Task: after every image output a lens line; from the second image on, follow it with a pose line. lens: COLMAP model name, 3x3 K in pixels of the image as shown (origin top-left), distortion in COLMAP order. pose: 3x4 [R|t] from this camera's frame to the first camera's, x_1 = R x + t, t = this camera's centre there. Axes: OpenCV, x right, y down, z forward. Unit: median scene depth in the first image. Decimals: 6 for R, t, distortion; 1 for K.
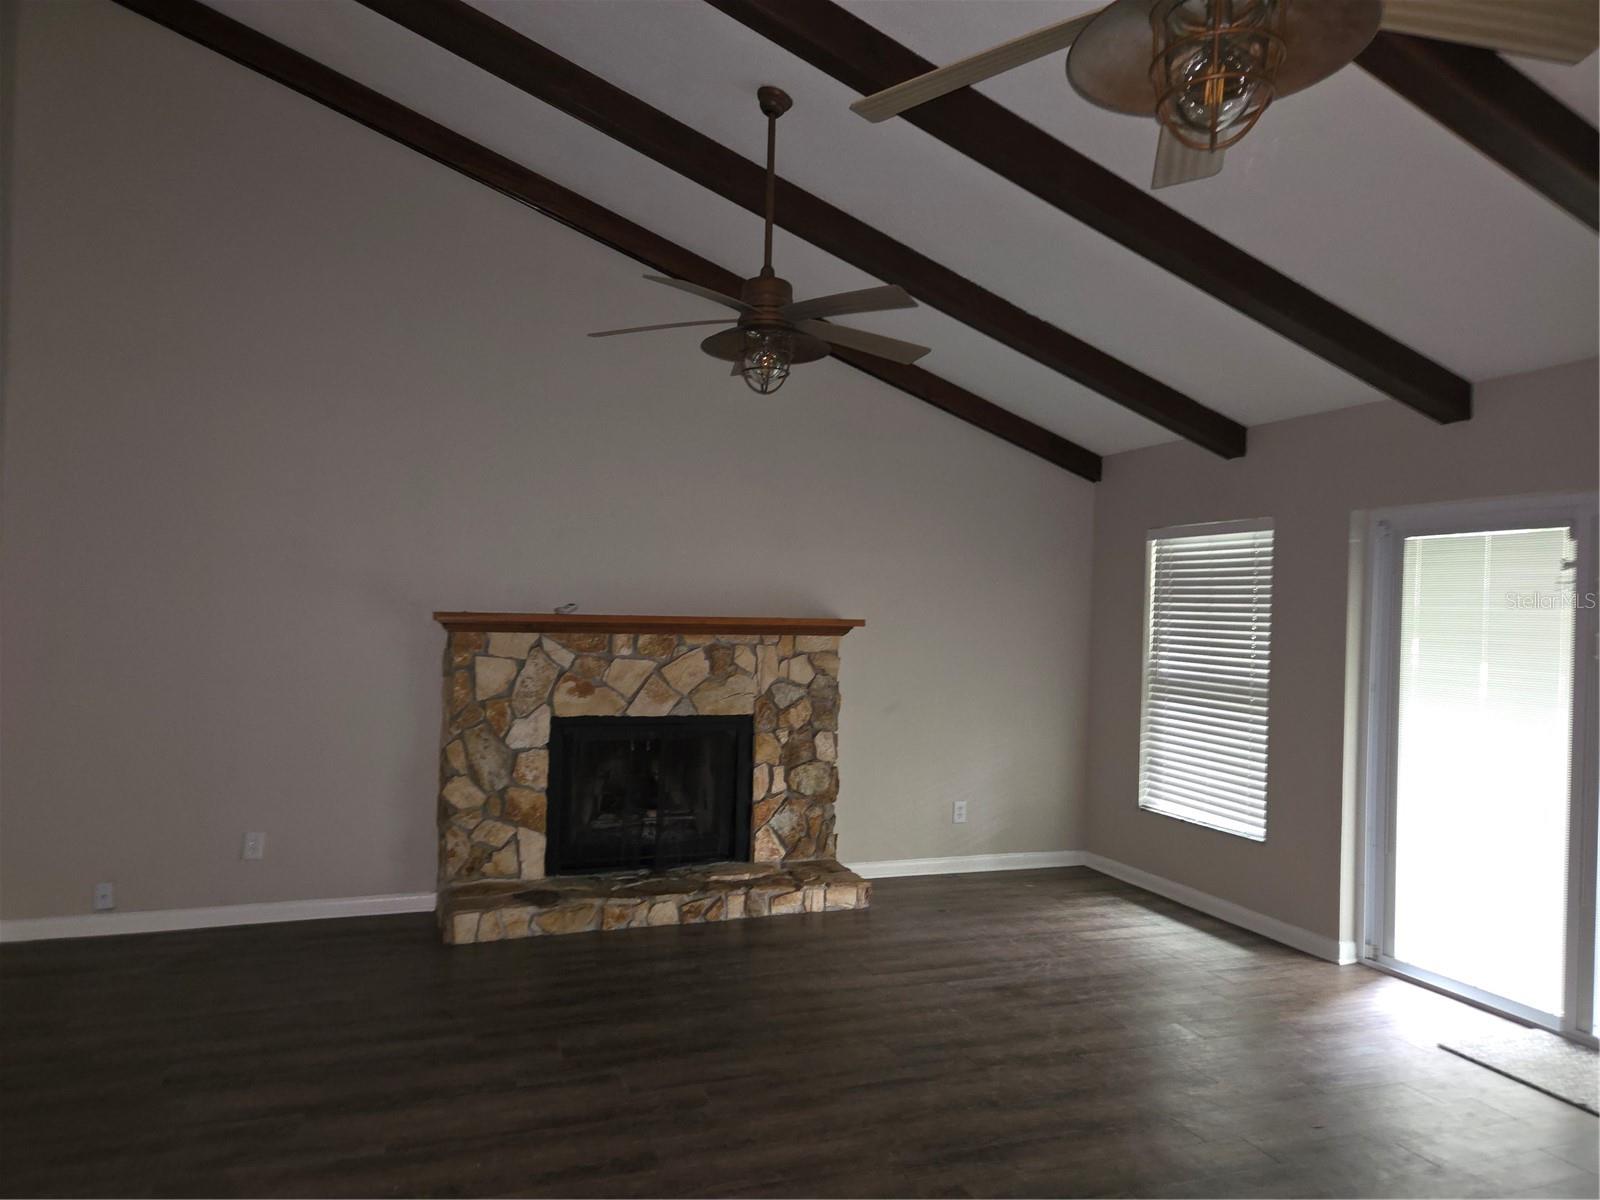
lens RADIAL K [[1070.3, 0, 808.4], [0, 1070.3, 600.8], [0, 0, 1]] dist [0.086775, -0.062274]
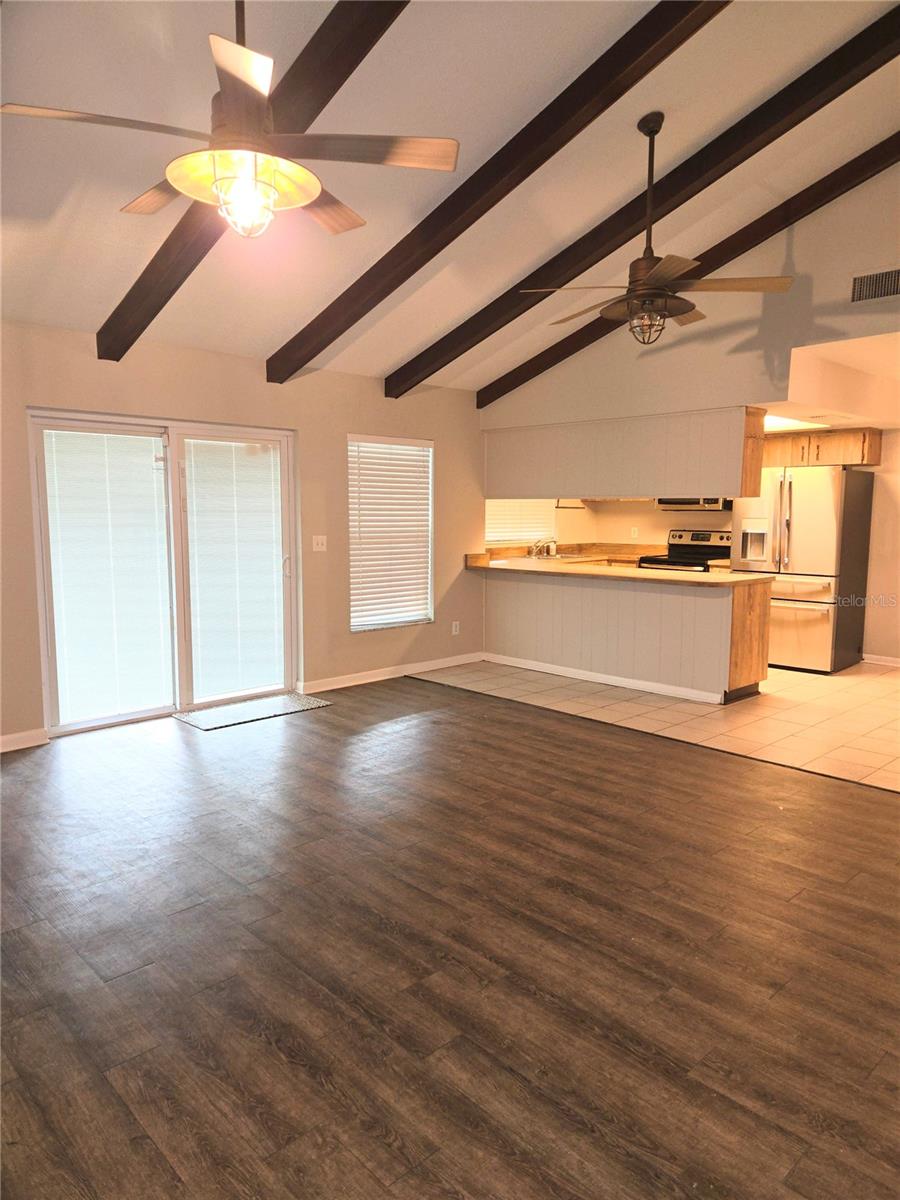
lens RADIAL K [[790.3, 0, 455.6], [0, 790.3, 595.6], [0, 0, 1]] dist [0.072283, -0.055301]
pose [[-0.386815, -0.129930, 0.912958, -0.858988], [-0.019287, 0.990948, 0.132857, 0.010482], [-0.921956, 0.033783, -0.385820, 1.304674]]
